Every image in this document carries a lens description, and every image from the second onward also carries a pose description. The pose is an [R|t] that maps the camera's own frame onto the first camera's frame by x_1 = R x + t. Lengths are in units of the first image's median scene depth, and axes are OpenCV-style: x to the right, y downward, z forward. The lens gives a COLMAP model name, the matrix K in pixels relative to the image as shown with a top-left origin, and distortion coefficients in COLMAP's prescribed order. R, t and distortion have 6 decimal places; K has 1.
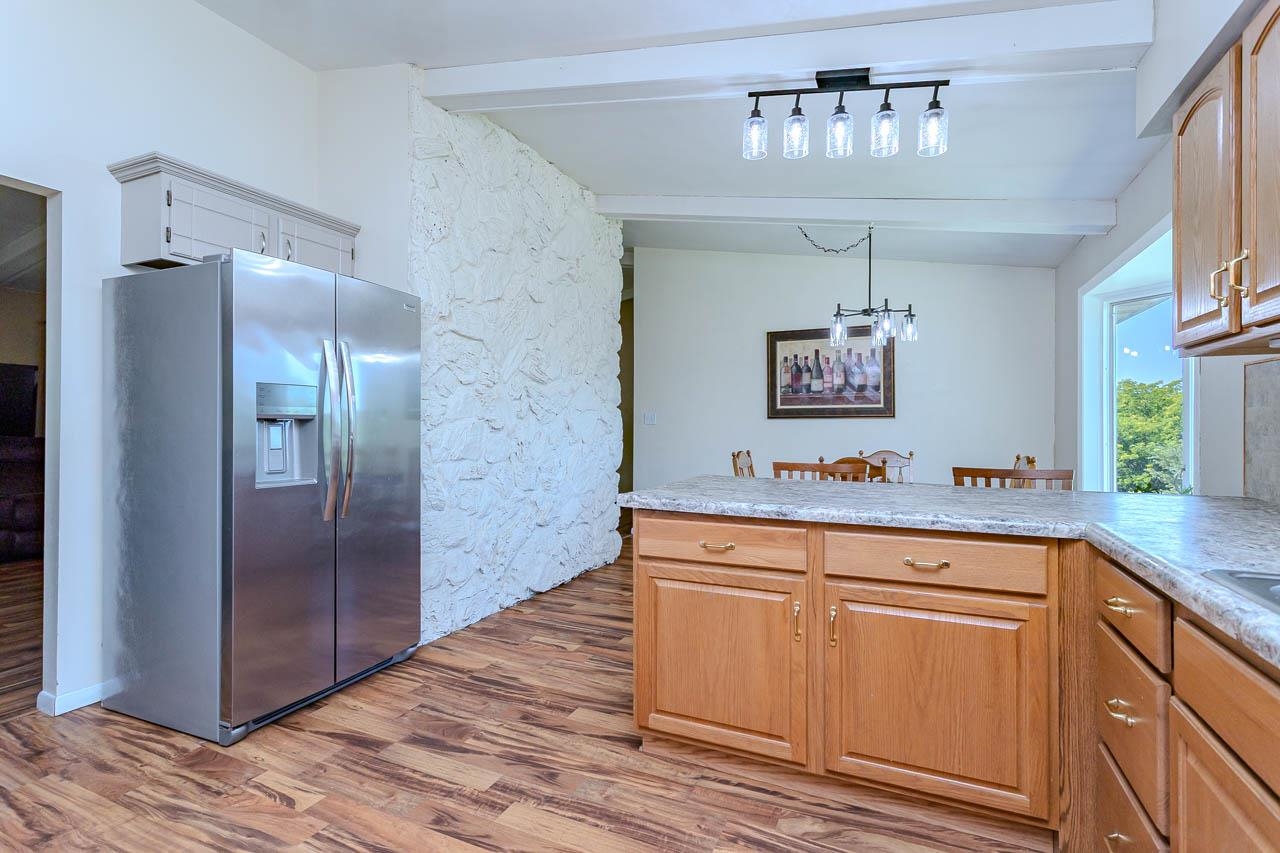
lens RADIAL K [[617.3, 0, 629.9], [0, 617.3, 425.2], [0, 0, 1]] dist [0.013321, -0.001233]
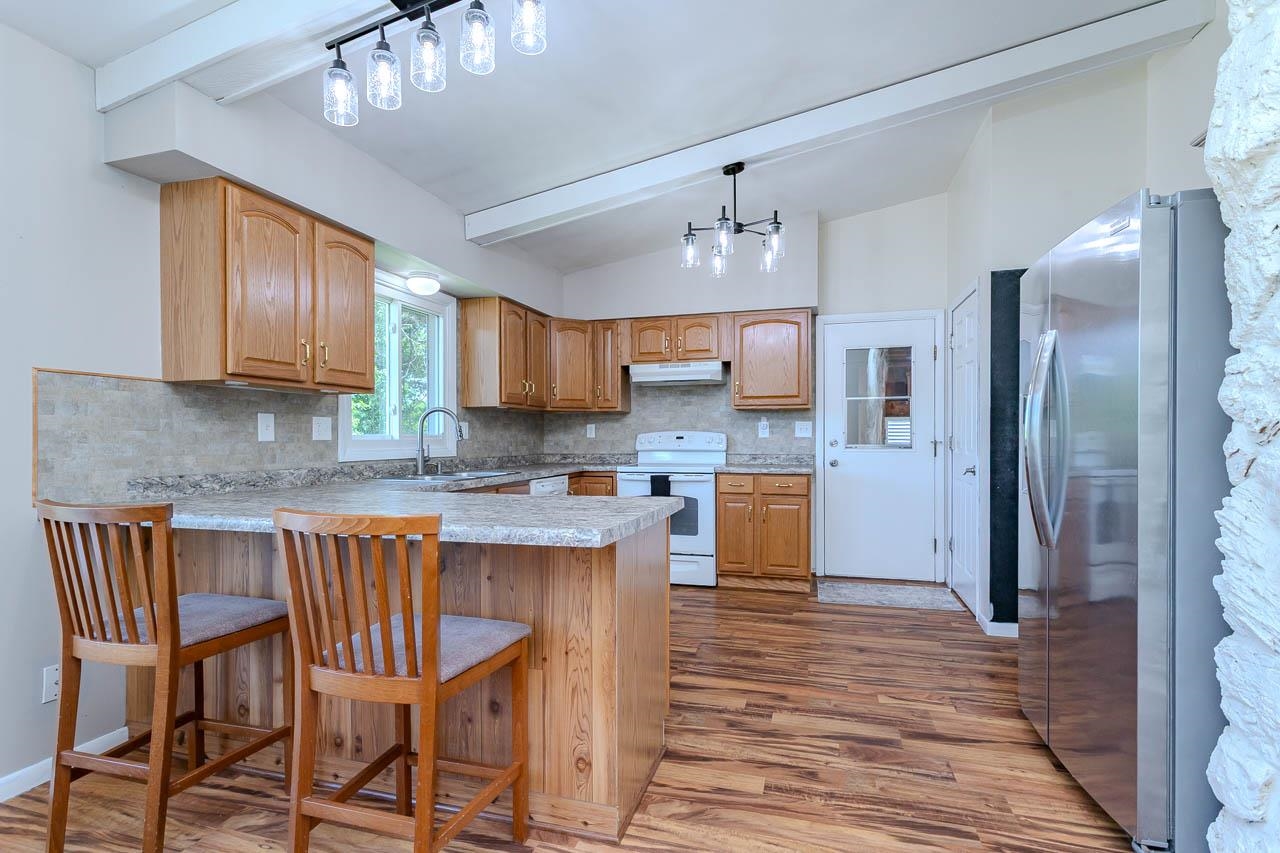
lens RADIAL K [[617.3, 0, 637.5], [0, 617.3, 437.2], [0, 0, 1]] dist [0.013321, -0.001233]
pose [[-0.988970, 0.001044, -0.148112, 0.205816], [0.002526, 0.999949, -0.009818, 0.015955], [0.148094, -0.010084, -0.988922, 1.915120]]
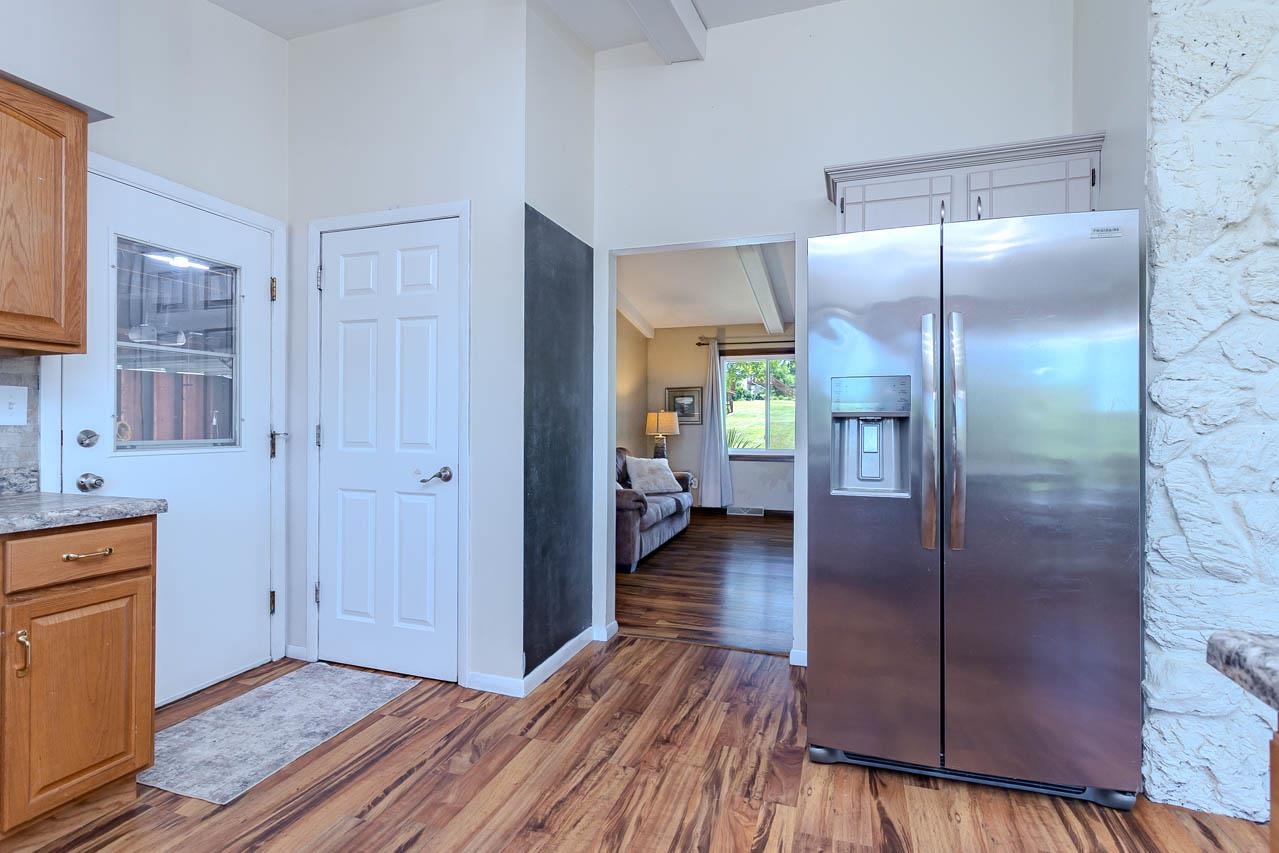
lens RADIAL K [[616.8, 0, 636.1], [0, 616.8, 422.0], [0, 0, 1]] dist [0.013321, -0.001233]
pose [[0.105641, -0.006756, -0.994381, 0.264527], [0.003247, 0.999974, -0.006449, -0.000373], [0.994399, -0.002547, 0.105660, 0.605609]]
